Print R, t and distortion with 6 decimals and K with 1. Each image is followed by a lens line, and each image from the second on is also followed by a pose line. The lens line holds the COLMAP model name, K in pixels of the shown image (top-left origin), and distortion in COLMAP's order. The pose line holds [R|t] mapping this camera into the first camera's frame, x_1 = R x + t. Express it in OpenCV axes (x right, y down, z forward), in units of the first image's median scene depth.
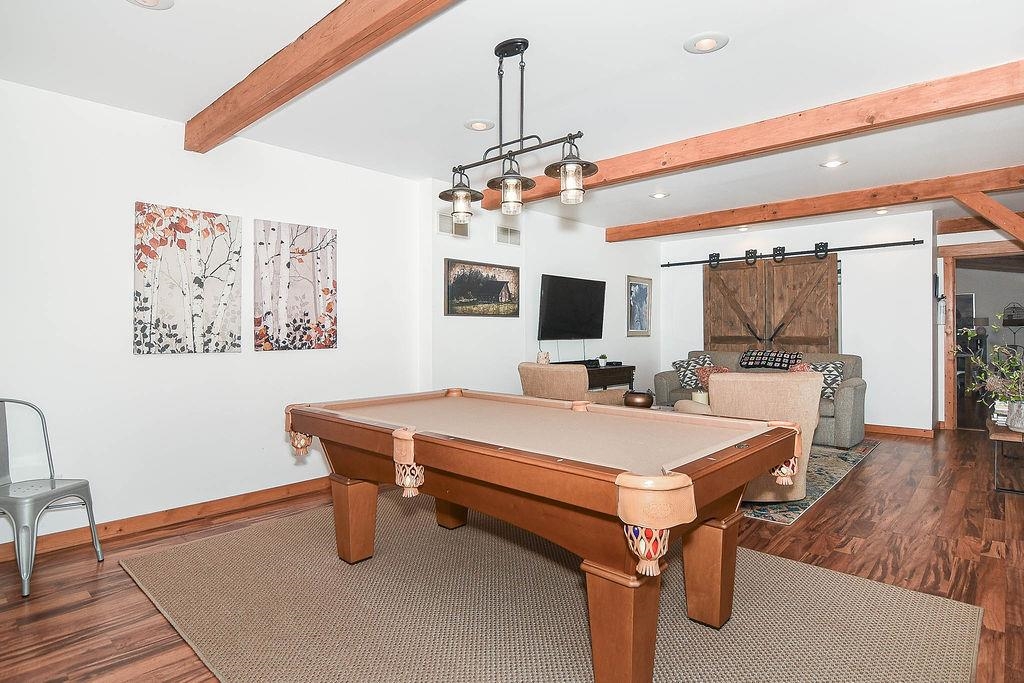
lens RADIAL K [[543.3, 0, 501.9], [0, 543.3, 334.2], [0, 0, 1]] dist [-0.003620, -0.006066]
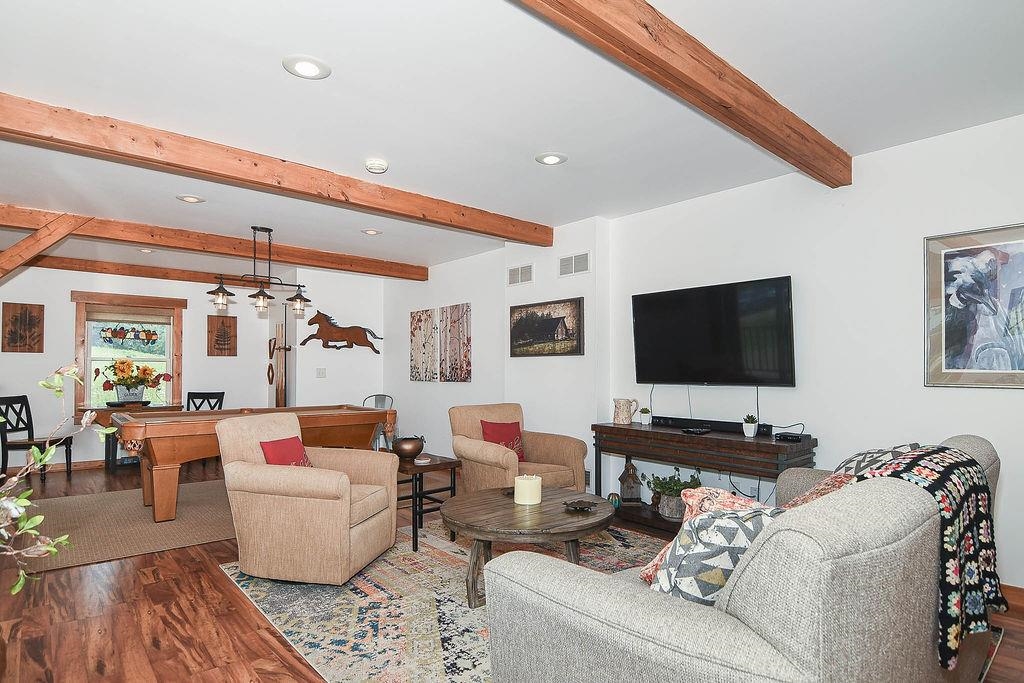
lens RADIAL K [[555.6, 0, 550.9], [0, 555.6, 362.4], [0, 0, 1]] dist [-0.012752, -0.002123]
pose [[-0.069961, -0.014132, -0.997450, 1.261236], [-0.009379, 0.999865, -0.013508, -0.010232], [0.997506, 0.008410, -0.070084, 1.405222]]
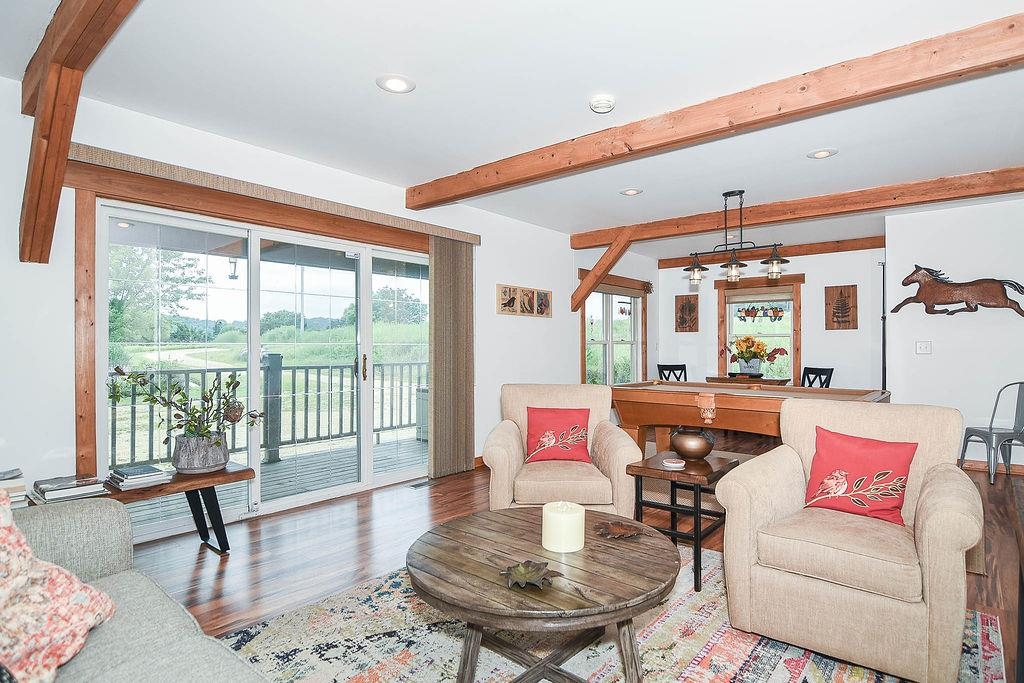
lens RADIAL K [[543.3, 0, 519.8], [0, 543.3, 339.1], [0, 0, 1]] dist [-0.003620, -0.006066]
pose [[-0.998813, -0.001426, -0.048694, 0.539833], [-0.001118, 0.999979, -0.006342, -0.004697], [0.048702, -0.006280, -0.998794, 1.810064]]
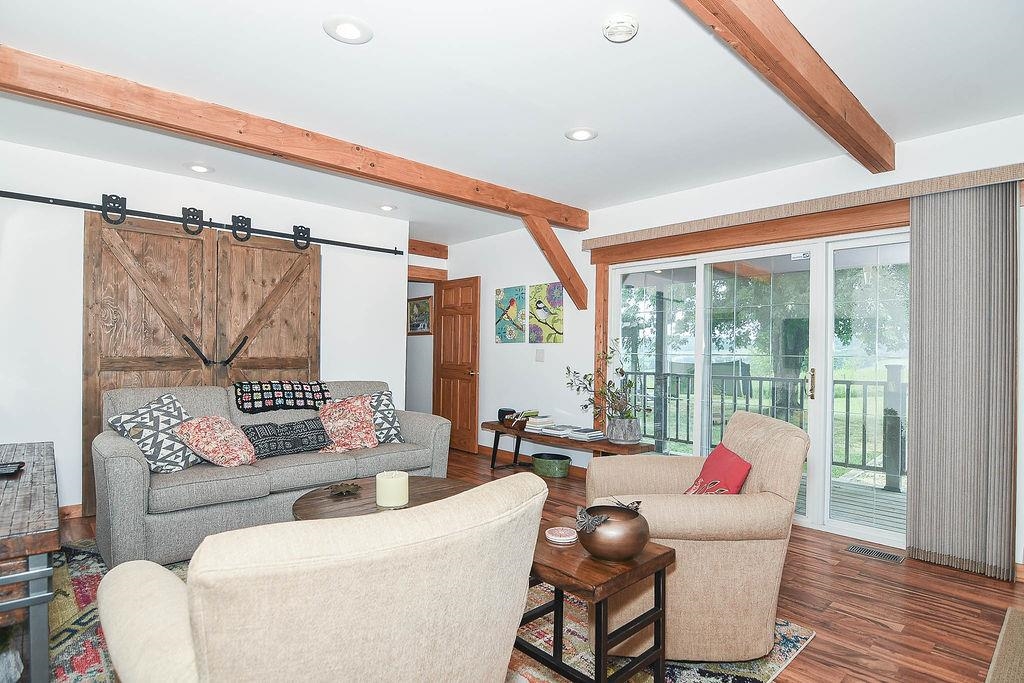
lens RADIAL K [[538.2, 0, 514.0], [0, 538.2, 337.8], [0, 0, 1]] dist [-0.000511, -0.004993]
pose [[0.066178, 0.030357, 0.997346, -0.162953], [-0.004720, 0.999535, -0.030111, -0.002301], [-0.997797, -0.002715, 0.066291, 1.143494]]
